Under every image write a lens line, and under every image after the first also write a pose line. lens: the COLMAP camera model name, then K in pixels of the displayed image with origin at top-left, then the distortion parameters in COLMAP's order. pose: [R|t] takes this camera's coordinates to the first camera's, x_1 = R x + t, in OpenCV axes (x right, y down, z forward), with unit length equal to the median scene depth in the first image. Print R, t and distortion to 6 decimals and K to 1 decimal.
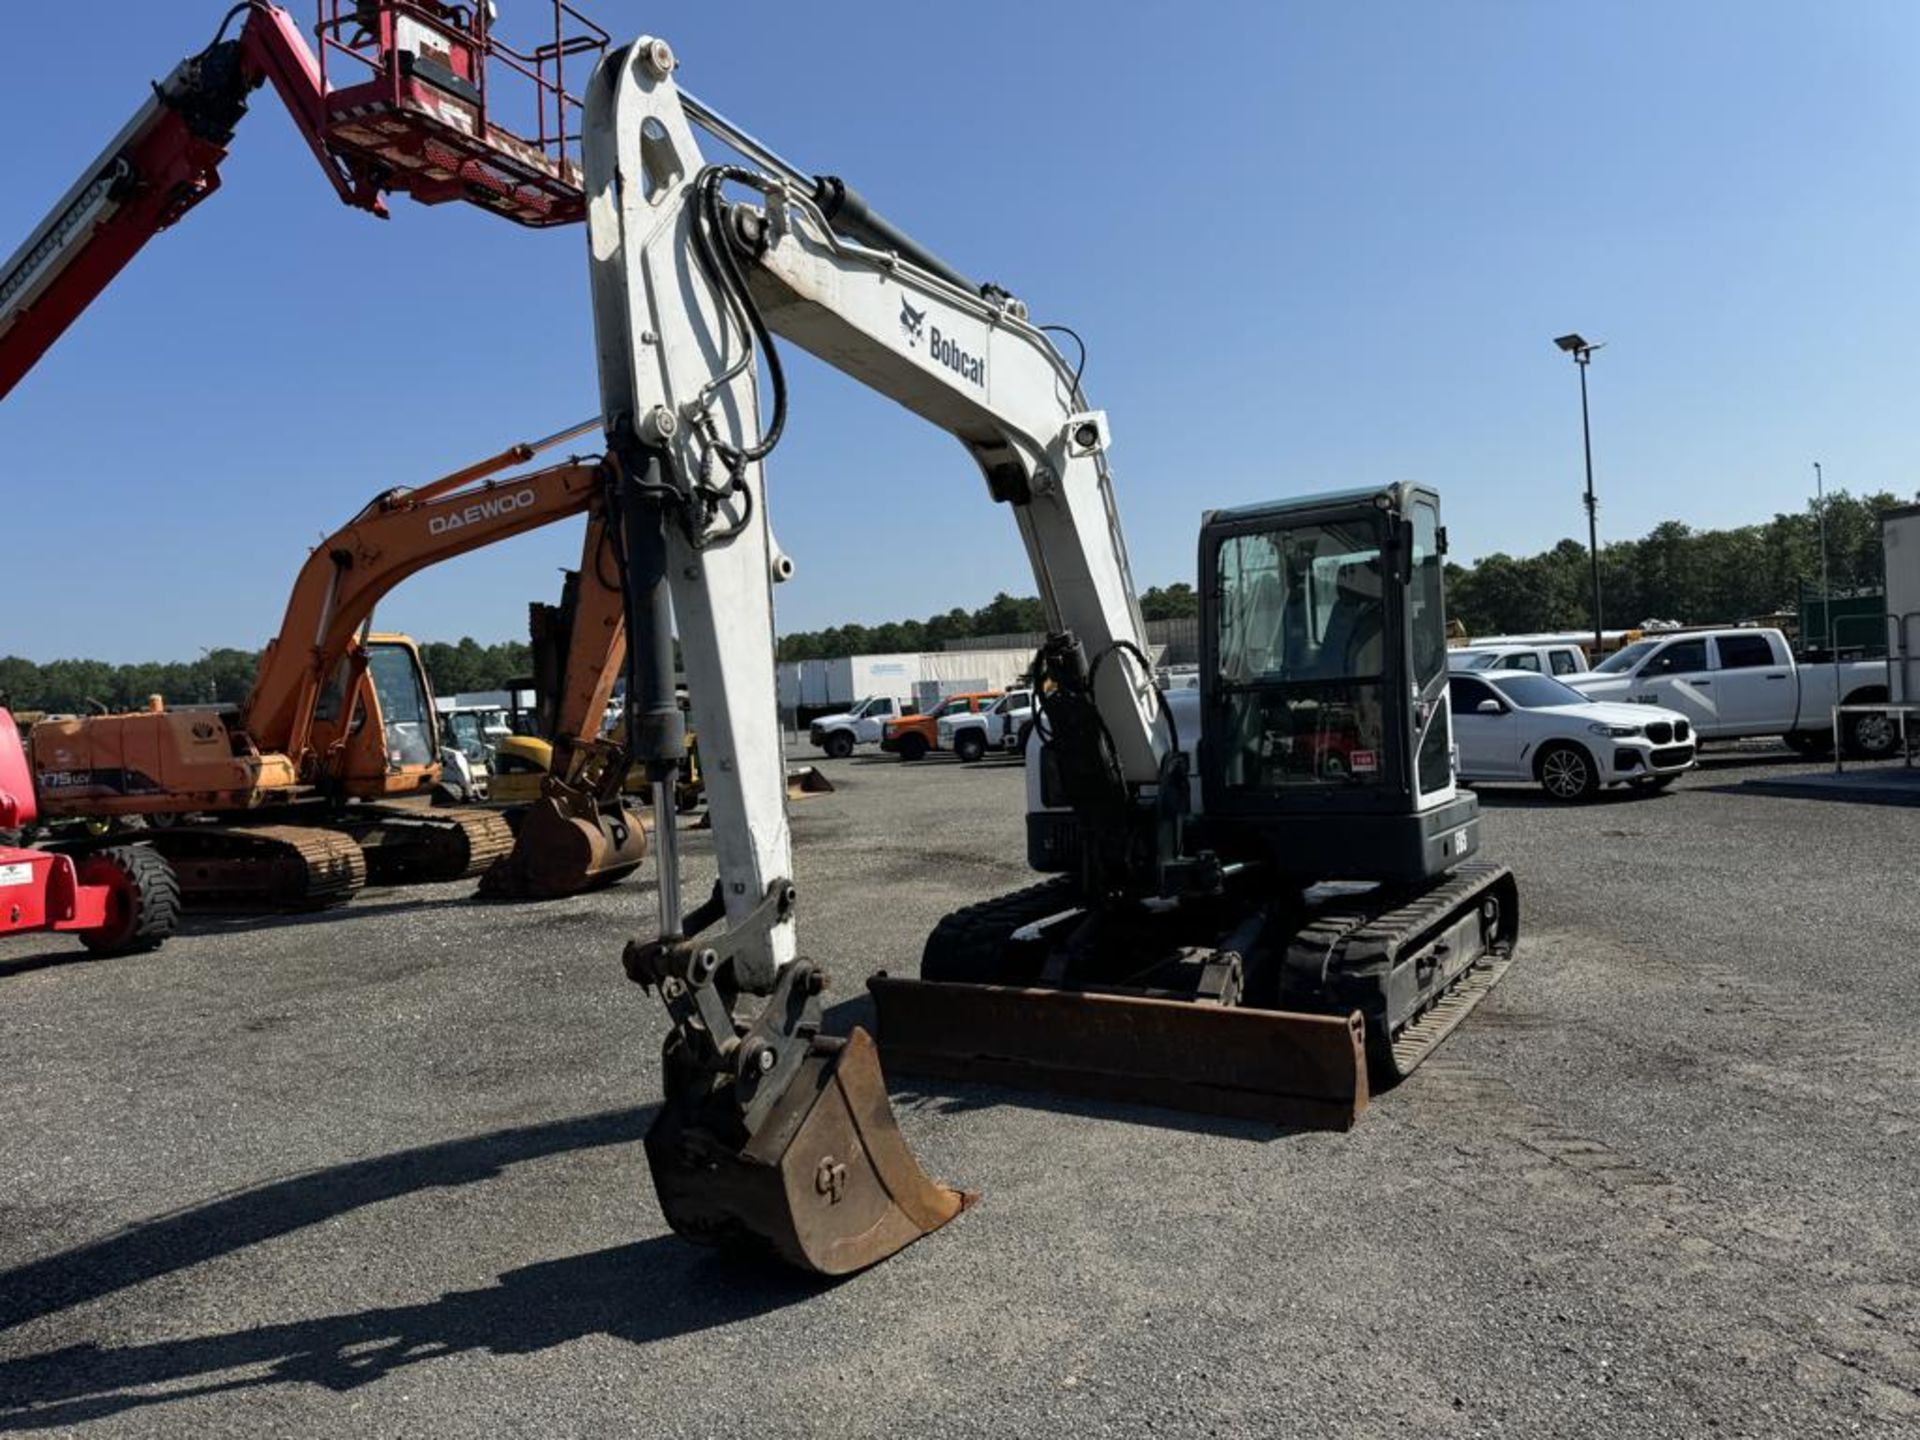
lens RADIAL K [[1347.7, 0, 964.3], [0, 1347.7, 719.8], [0, 0, 1]] dist [0.083380, -0.111172]
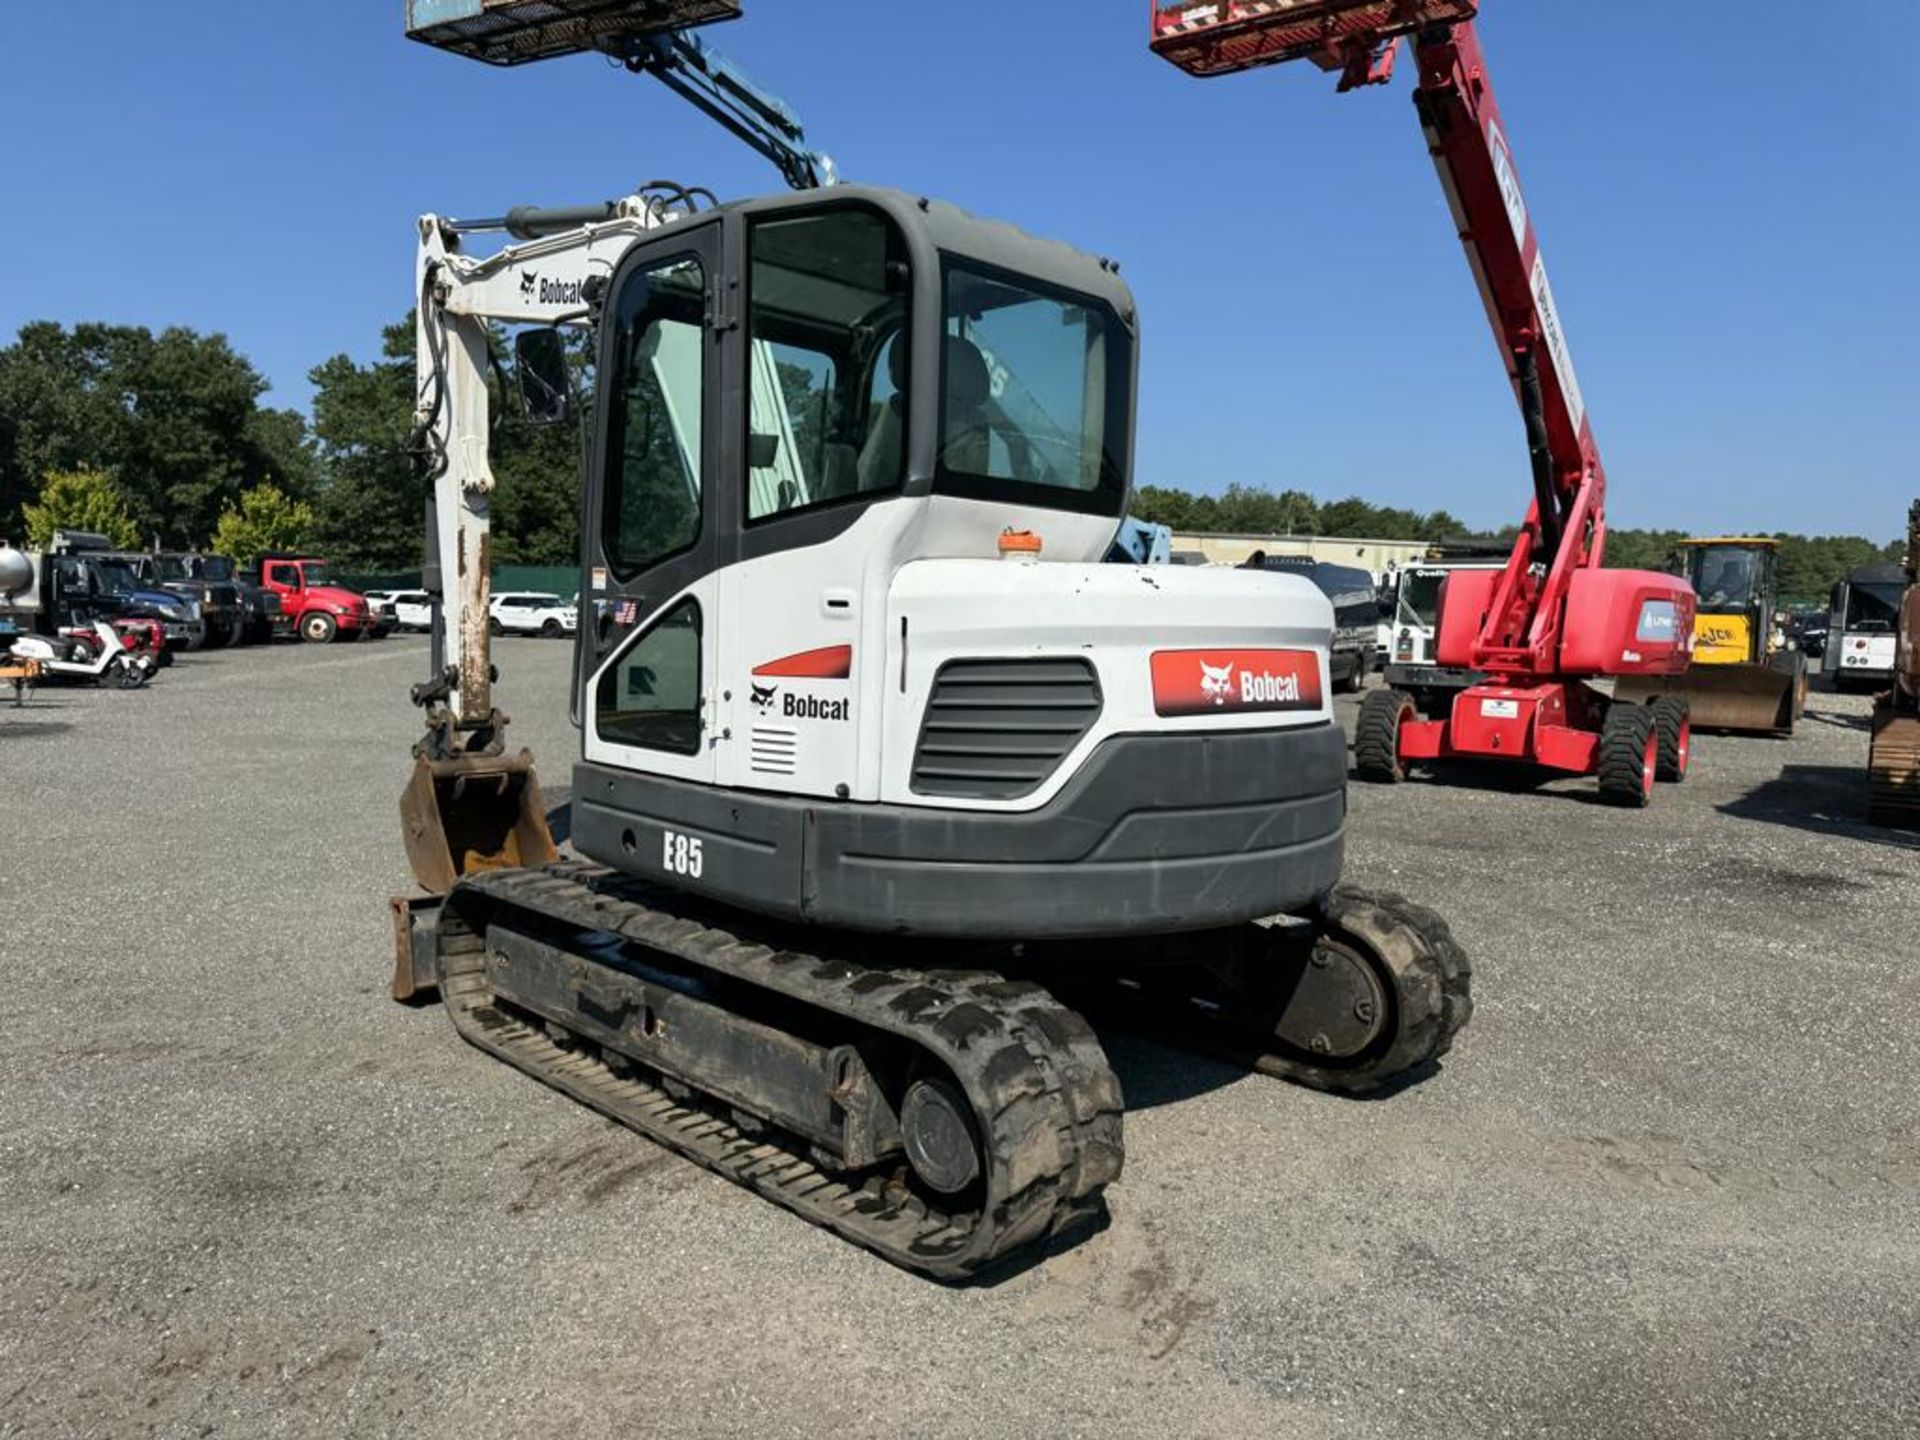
lens RADIAL K [[1350.3, 0, 966.2], [0, 1350.3, 714.9], [0, 0, 1]] dist [0.087341, -0.125875]
pose [[-0.218174, 0.126100, -0.967729, 0.803100], [-0.029337, 0.990321, 0.135658, -0.043464], [0.975469, 0.057987, -0.212363, 1.129178]]
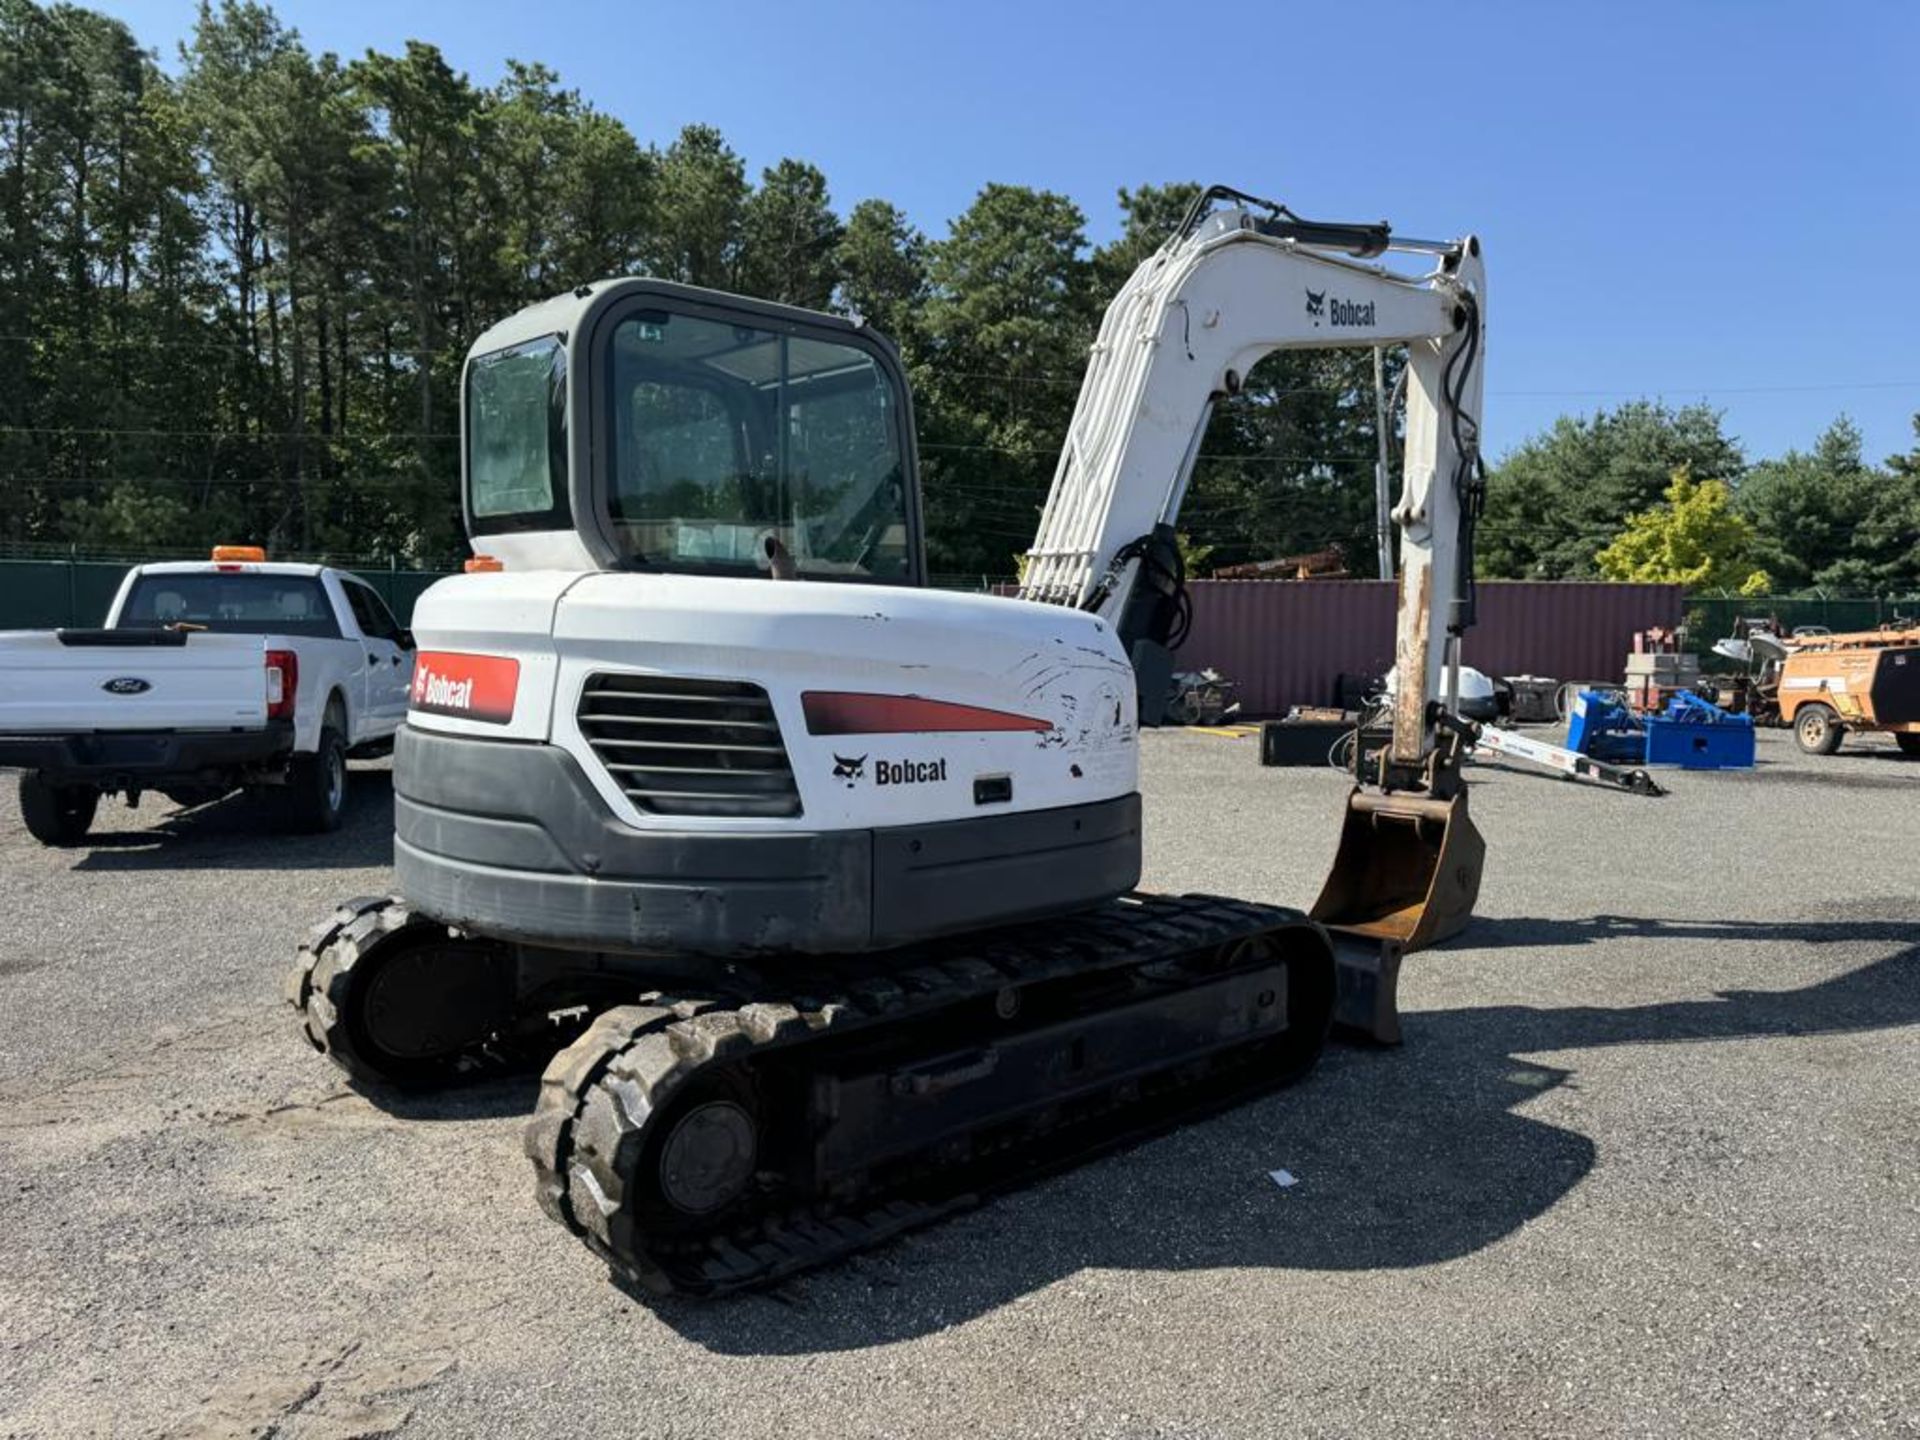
lens RADIAL K [[1351.2, 0, 964.1], [0, 1351.2, 728.3], [0, 0, 1]] dist [0.072439, -0.102746]
pose [[-0.963746, 0.030750, 0.265044, -0.032332], [0.051836, 0.995989, 0.072931, -0.001336], [-0.261738, 0.084025, -0.961474, 1.567910]]
